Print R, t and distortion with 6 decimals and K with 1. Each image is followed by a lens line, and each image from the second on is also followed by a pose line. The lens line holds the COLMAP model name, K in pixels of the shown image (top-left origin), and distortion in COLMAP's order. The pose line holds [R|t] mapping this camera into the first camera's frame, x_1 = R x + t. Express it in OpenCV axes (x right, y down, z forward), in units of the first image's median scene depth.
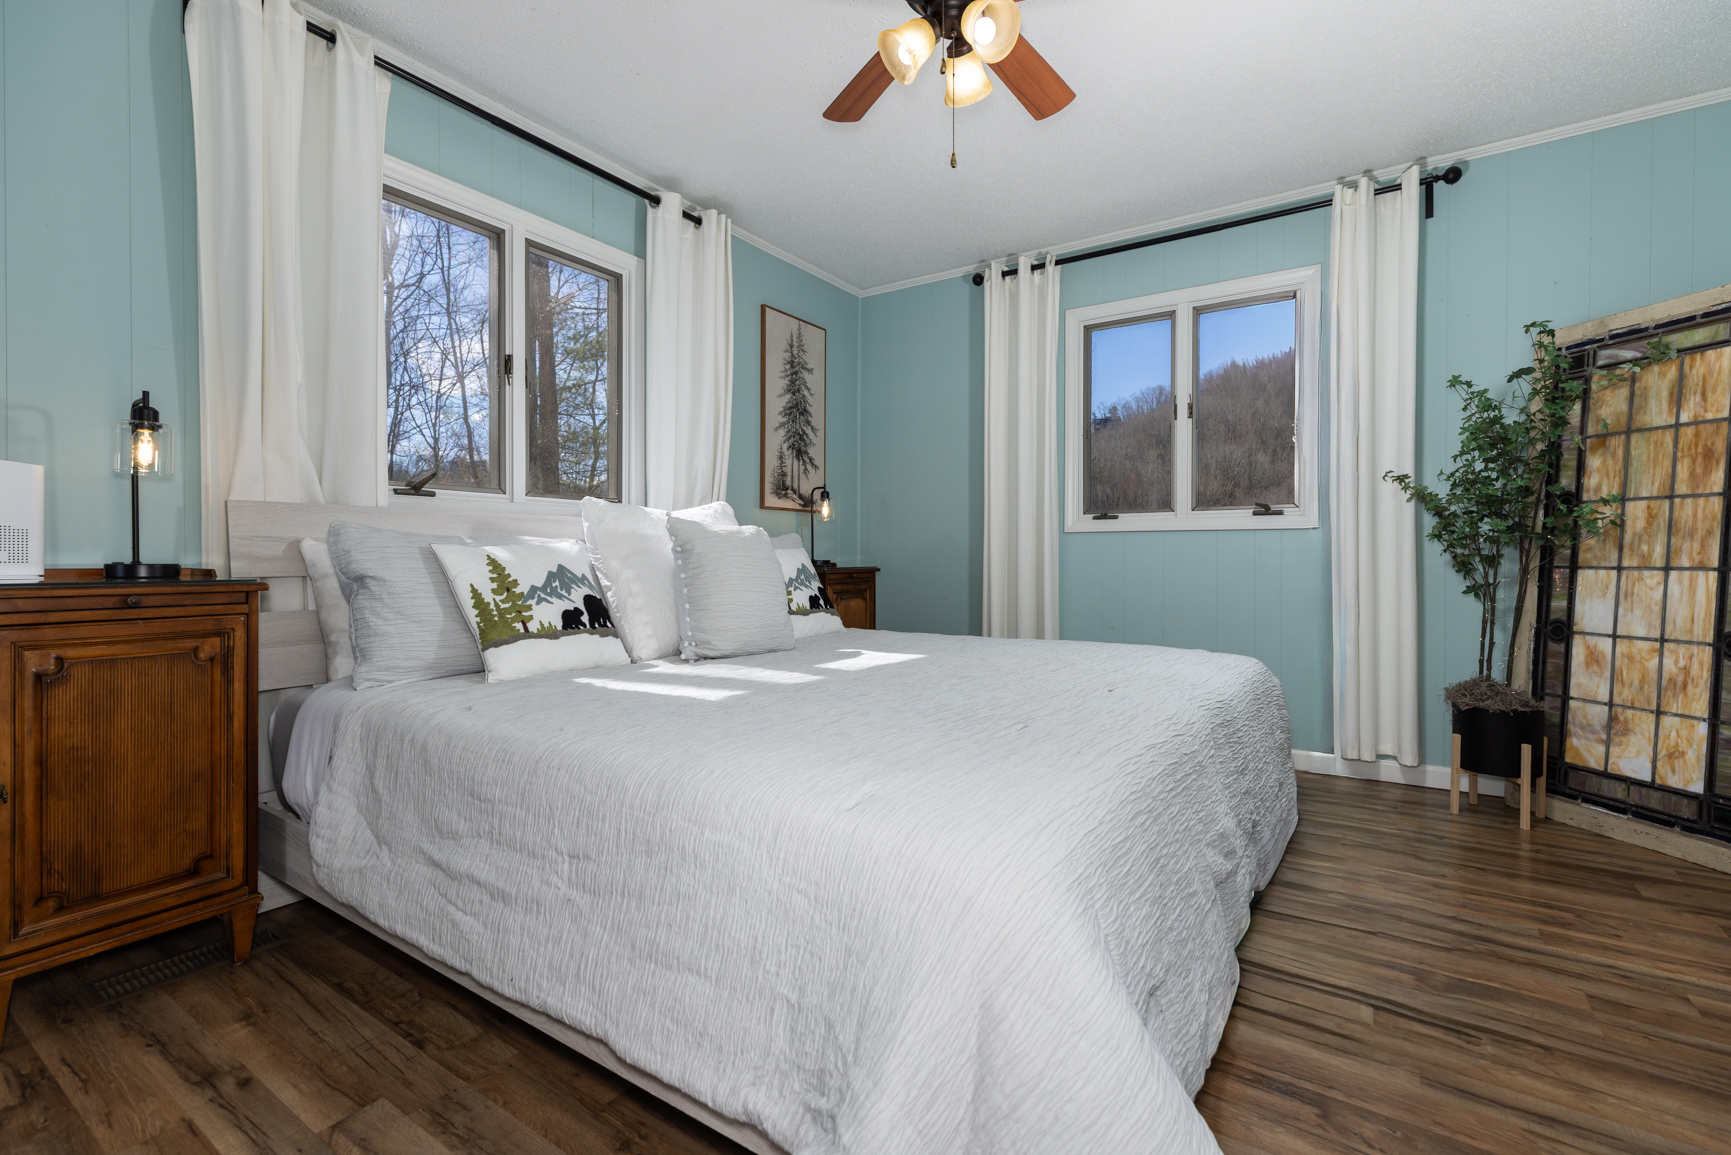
lens RADIAL K [[766.3, 0, 875.1], [0, 766.3, 562.2], [0, 0, 1]] dist [0.000706, 0.001300]
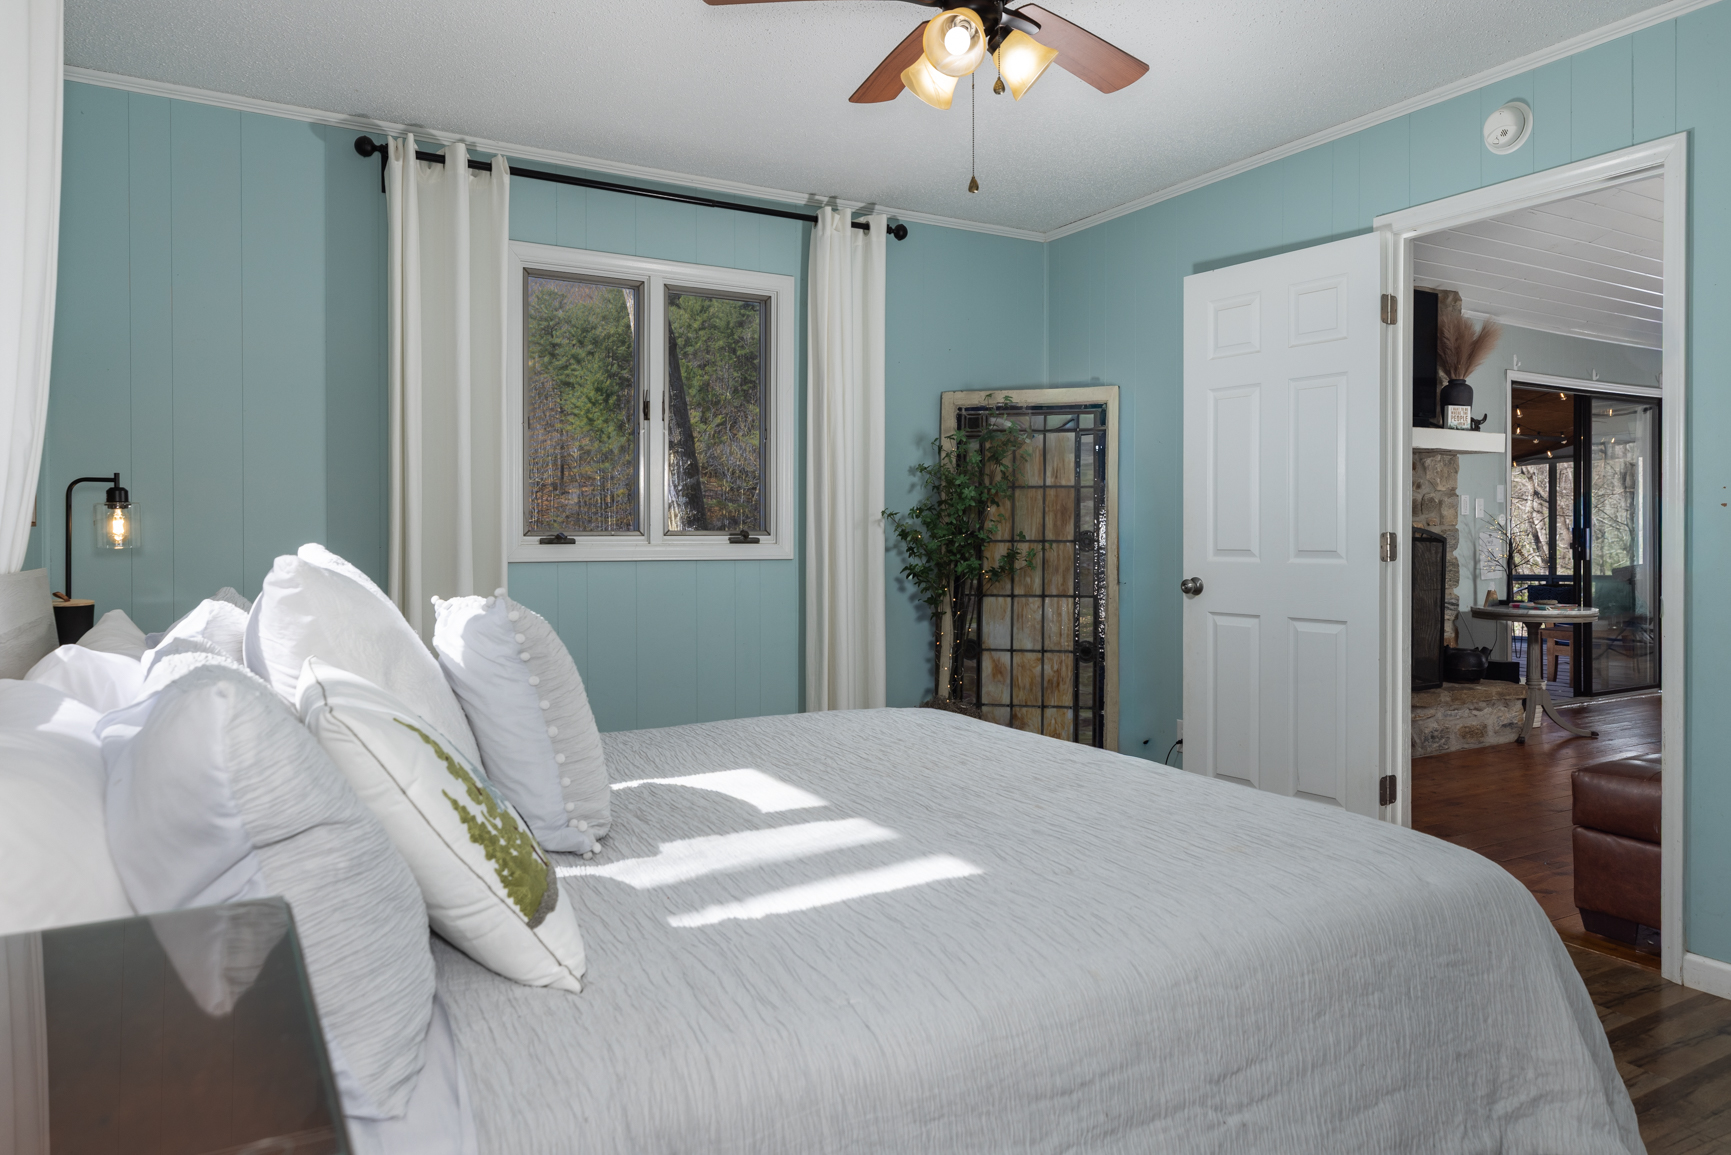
lens RADIAL K [[1128.6, 0, 891.4], [0, 1128.6, 536.6], [0, 0, 1]] dist [0.001013, -0.001929]
pose [[0.434835, -0.002244, 0.900507, -0.754333], [0.008373, 0.999964, -0.001551, -0.085406], [-0.900471, 0.008215, 0.434838, 0.368076]]
